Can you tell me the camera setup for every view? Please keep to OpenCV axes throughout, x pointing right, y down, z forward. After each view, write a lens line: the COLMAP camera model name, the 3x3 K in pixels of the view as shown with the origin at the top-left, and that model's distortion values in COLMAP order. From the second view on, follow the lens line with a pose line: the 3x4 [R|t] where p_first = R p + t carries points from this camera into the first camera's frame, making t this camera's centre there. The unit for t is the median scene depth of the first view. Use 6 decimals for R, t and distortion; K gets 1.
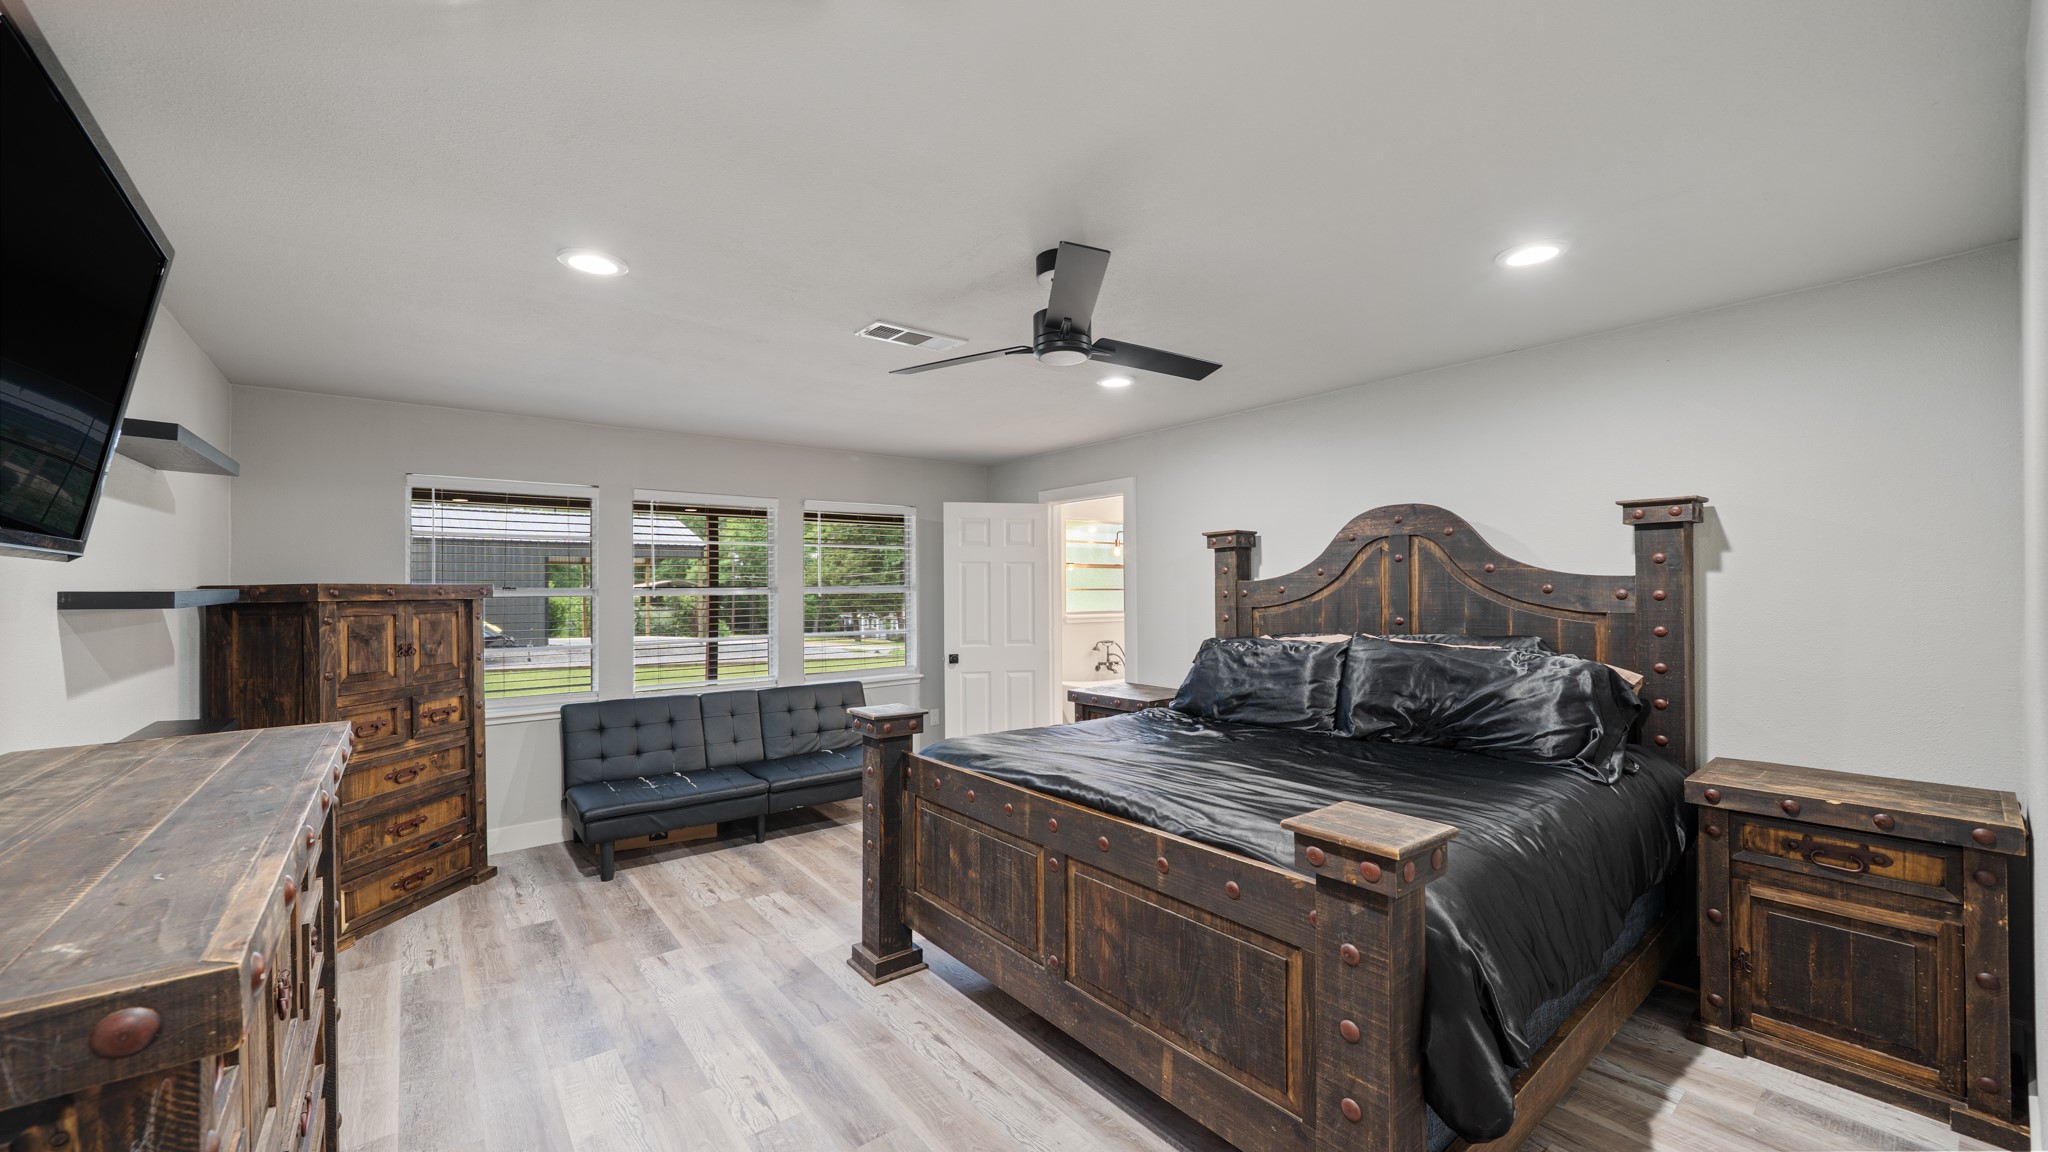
lens RADIAL K [[786.6, 0, 1024.0], [0, 786.6, 576.0], [0, 0, 1]] dist [0.001093, 0.000175]
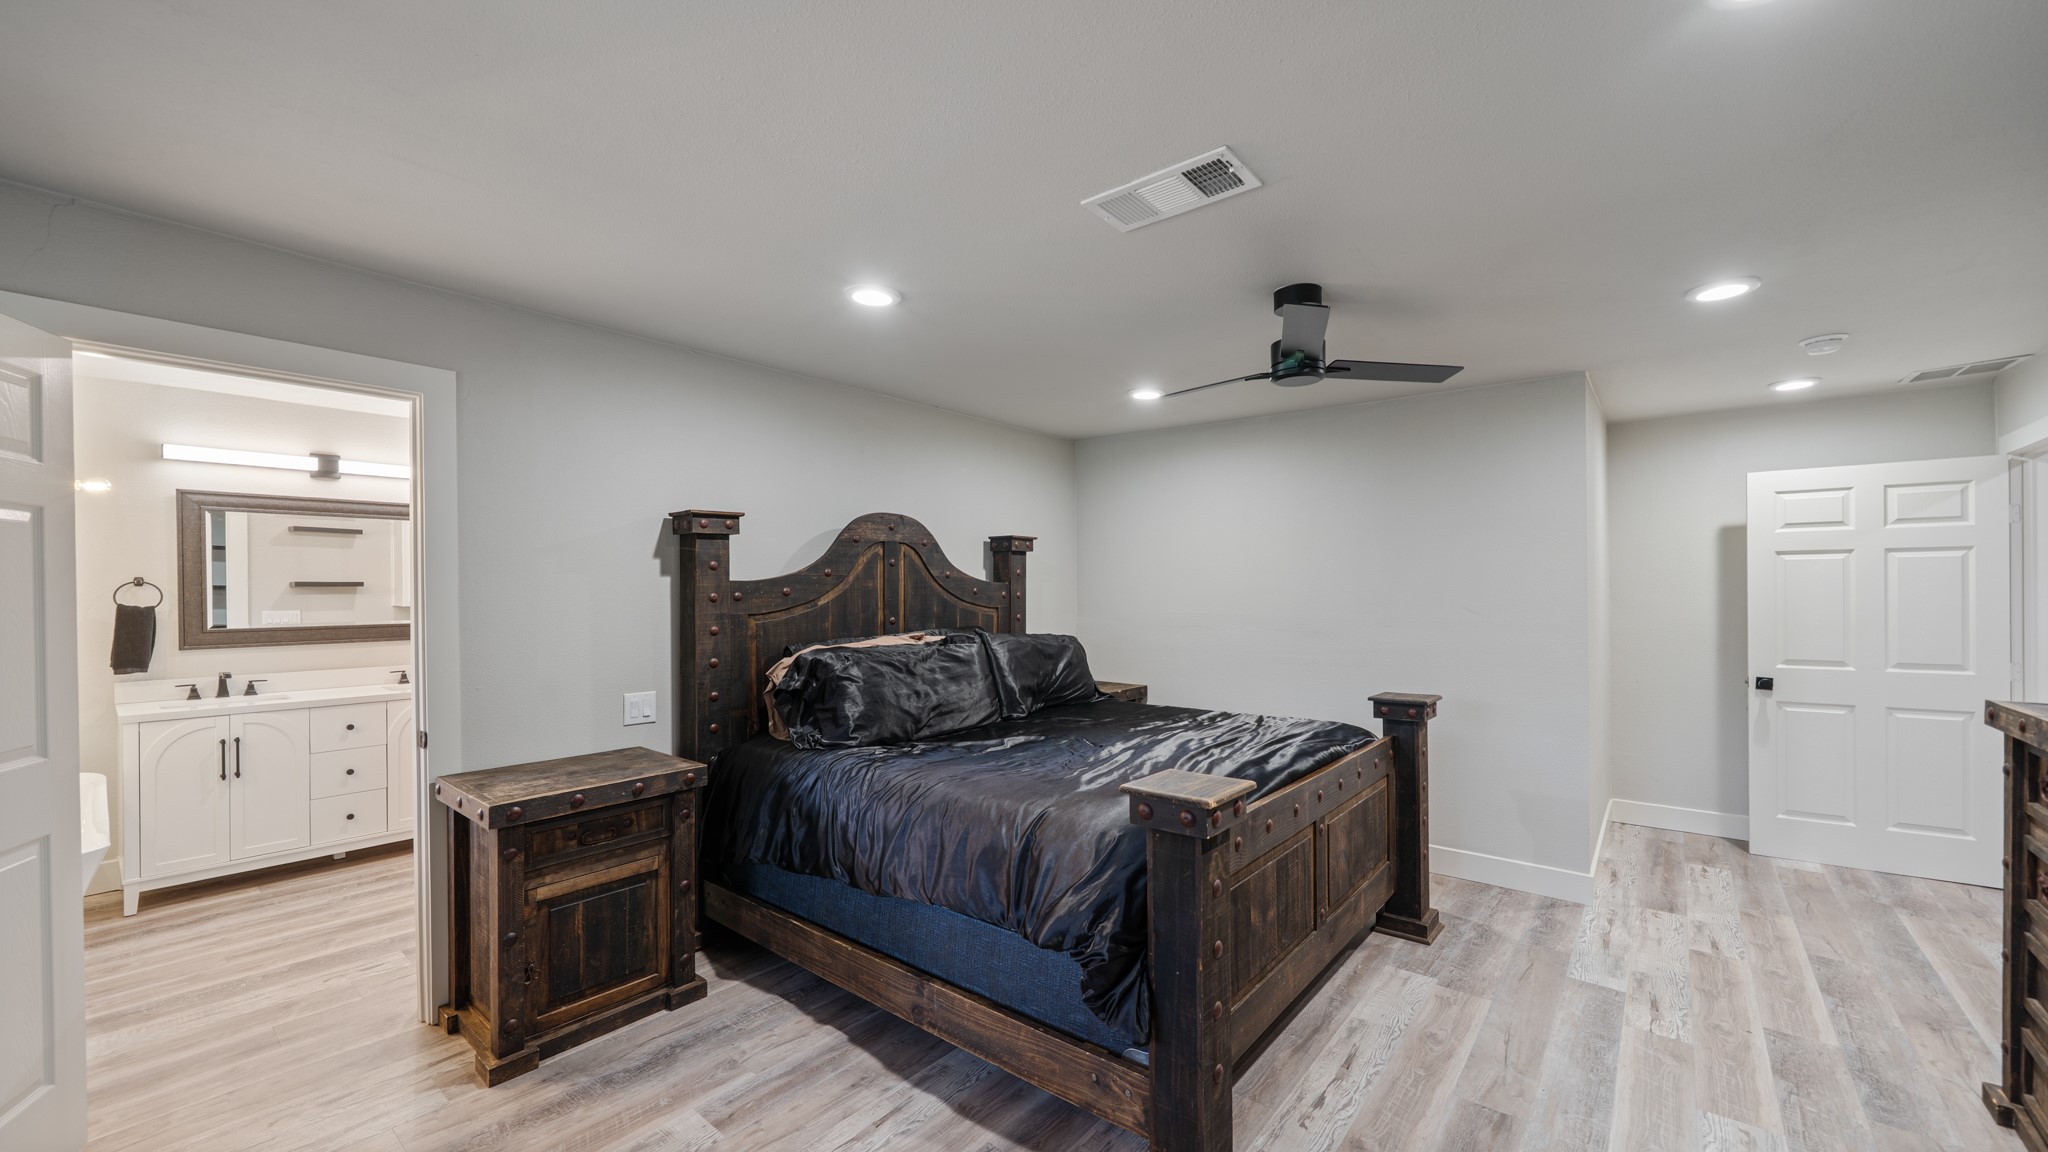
lens RADIAL K [[786.6, 0, 1024.0], [0, 786.6, 576.0], [0, 0, 1]] dist [0.001093, 0.000175]
pose [[-0.210650, 0.011278, 0.977496, -0.613976], [-0.019711, 0.999681, -0.015781, 0.009301], [-0.977363, -0.022592, -0.210361, 1.024863]]
